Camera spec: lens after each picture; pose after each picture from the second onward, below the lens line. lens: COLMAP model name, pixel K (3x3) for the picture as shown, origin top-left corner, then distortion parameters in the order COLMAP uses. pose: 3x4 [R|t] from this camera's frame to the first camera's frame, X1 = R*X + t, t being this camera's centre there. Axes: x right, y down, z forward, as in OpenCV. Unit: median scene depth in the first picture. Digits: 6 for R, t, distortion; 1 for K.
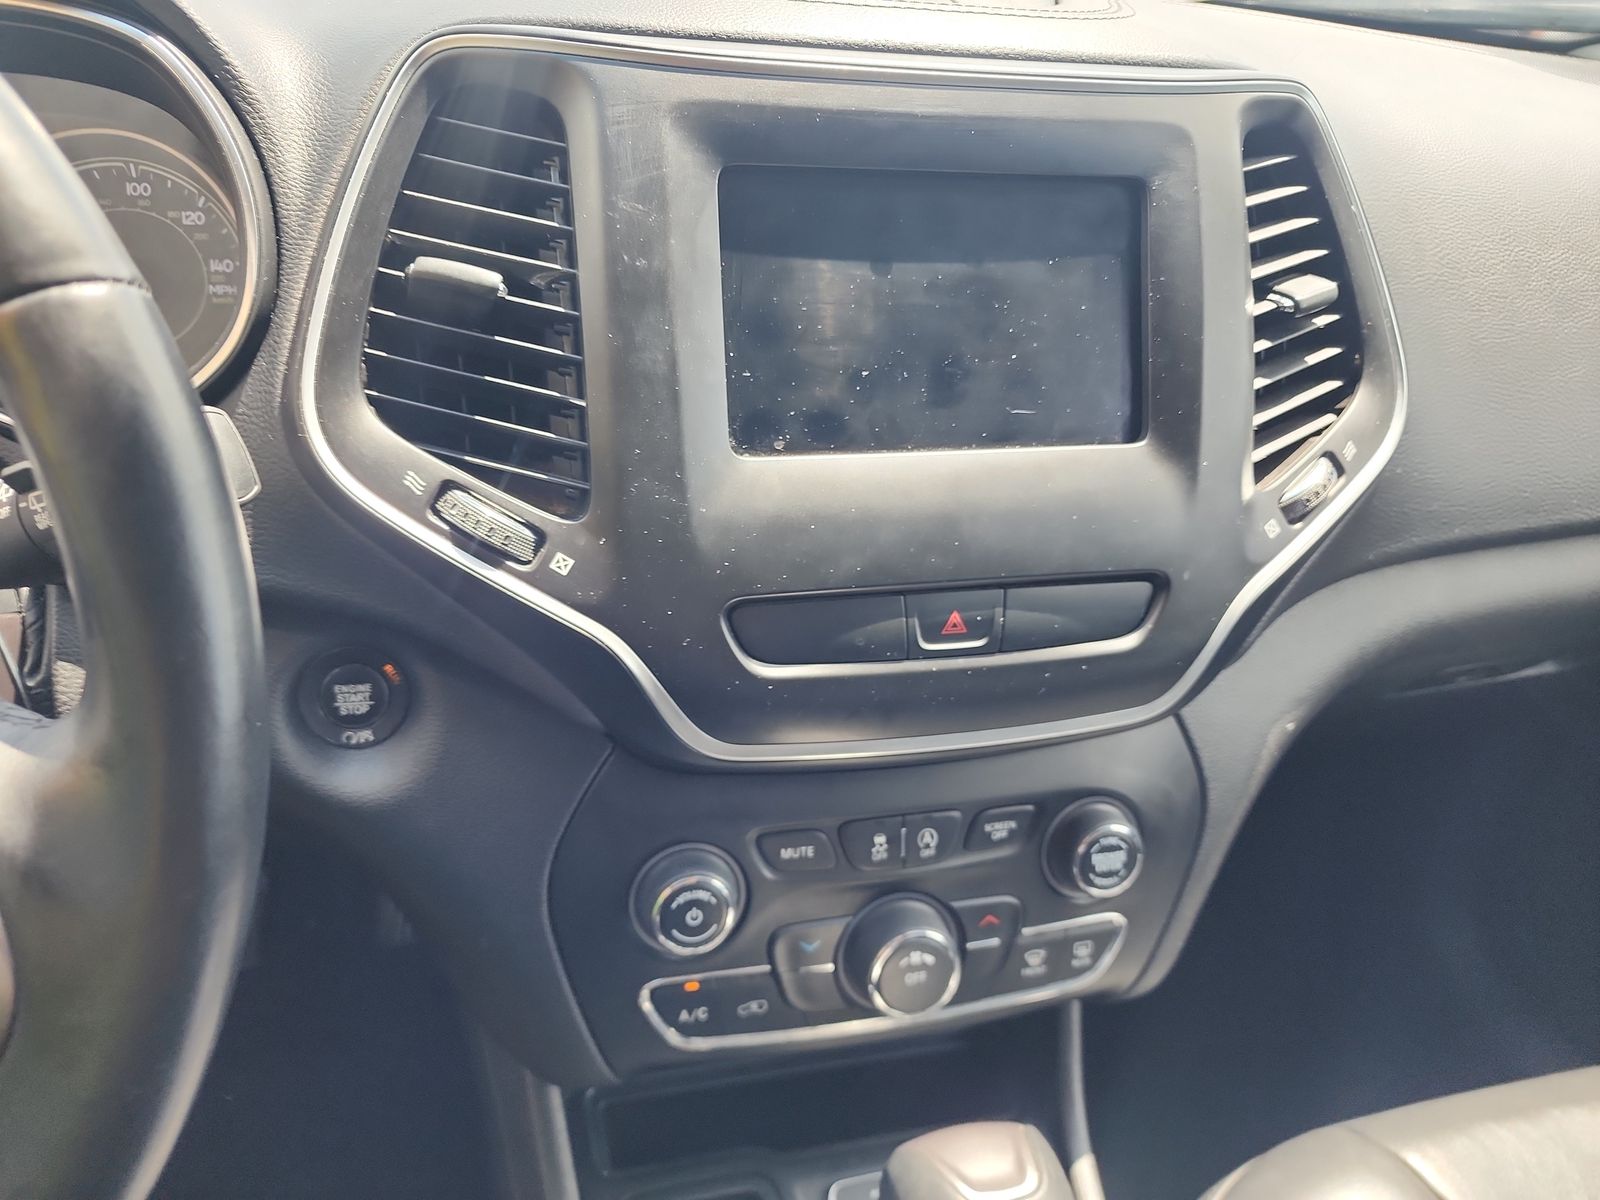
lens RADIAL K [[1074.7, 0, 800.0], [0, 1074.7, 600.0], [0, 0, 1]] dist [0.022448, -0.001714]
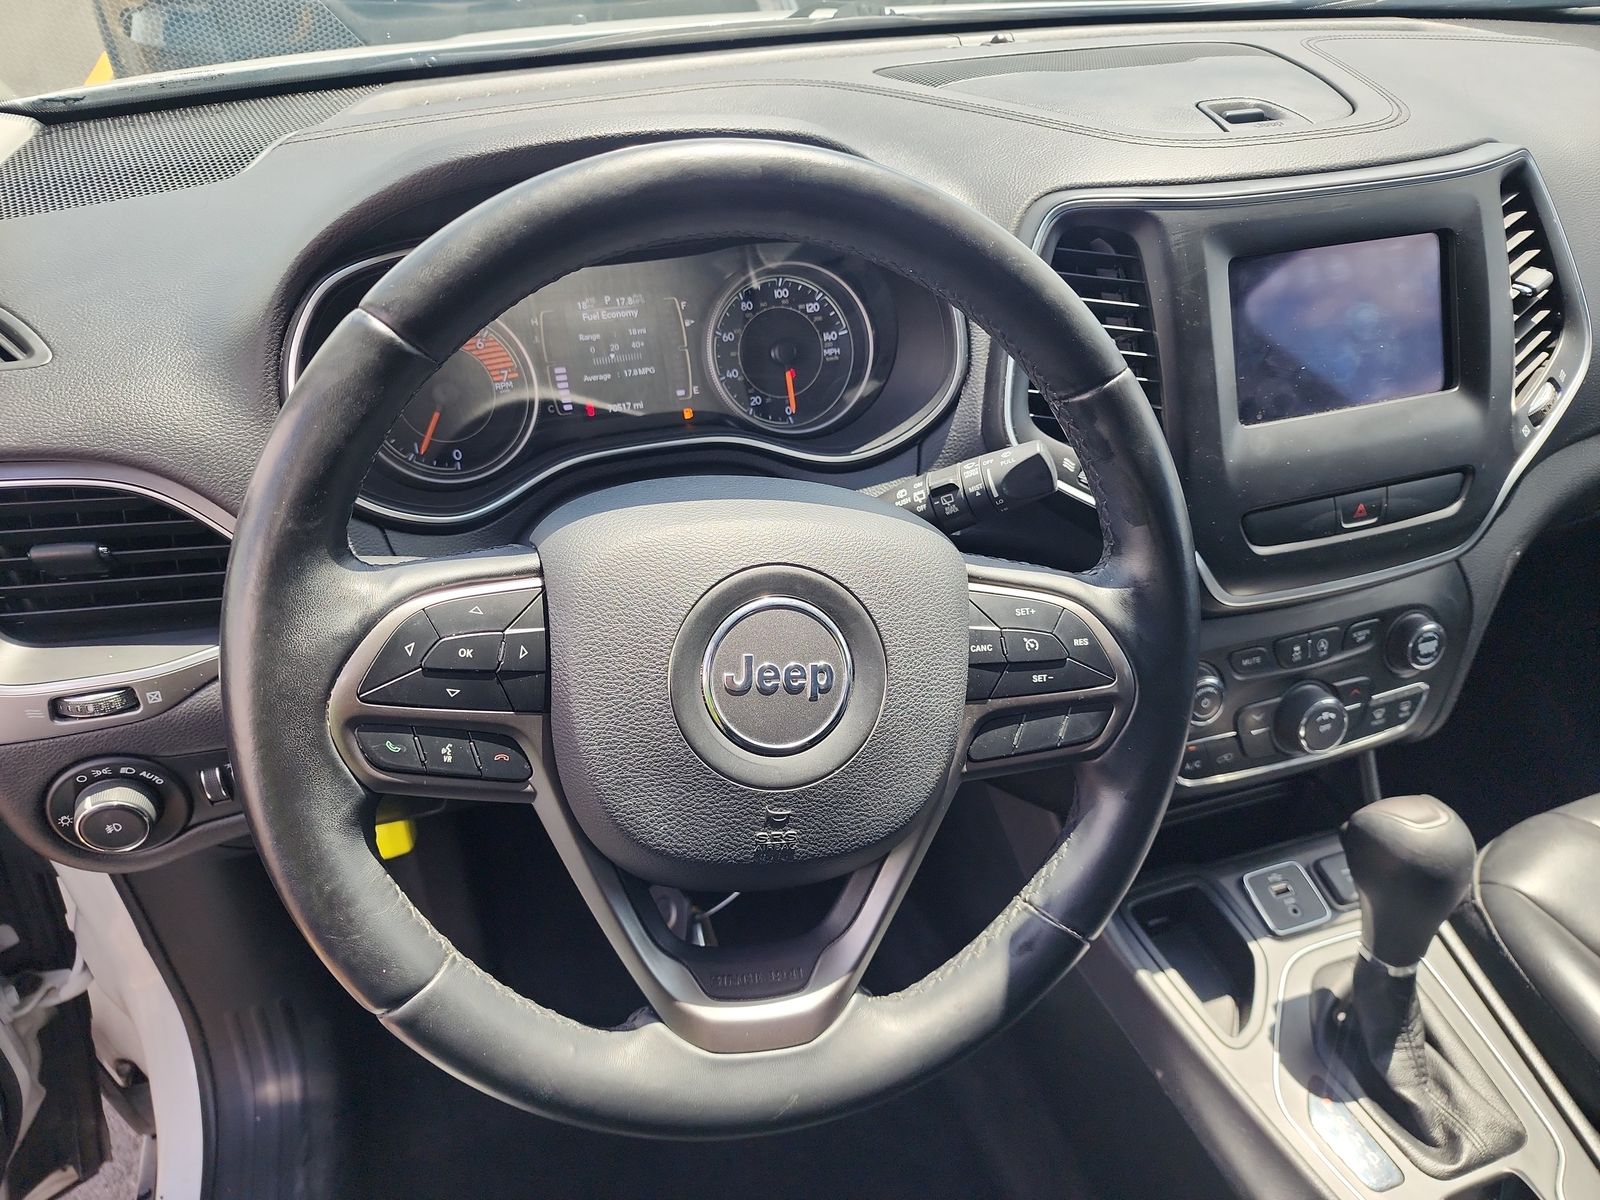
lens RADIAL K [[1074.7, 0, 800.0], [0, 1074.7, 600.0], [0, 0, 1]] dist [0.022448, -0.001714]
pose [[0.993170, -0.114339, 0.023224, -0.690525], [0.112205, 0.990579, 0.078503, -0.062410], [-0.031981, -0.075361, 0.996643, -0.594291]]
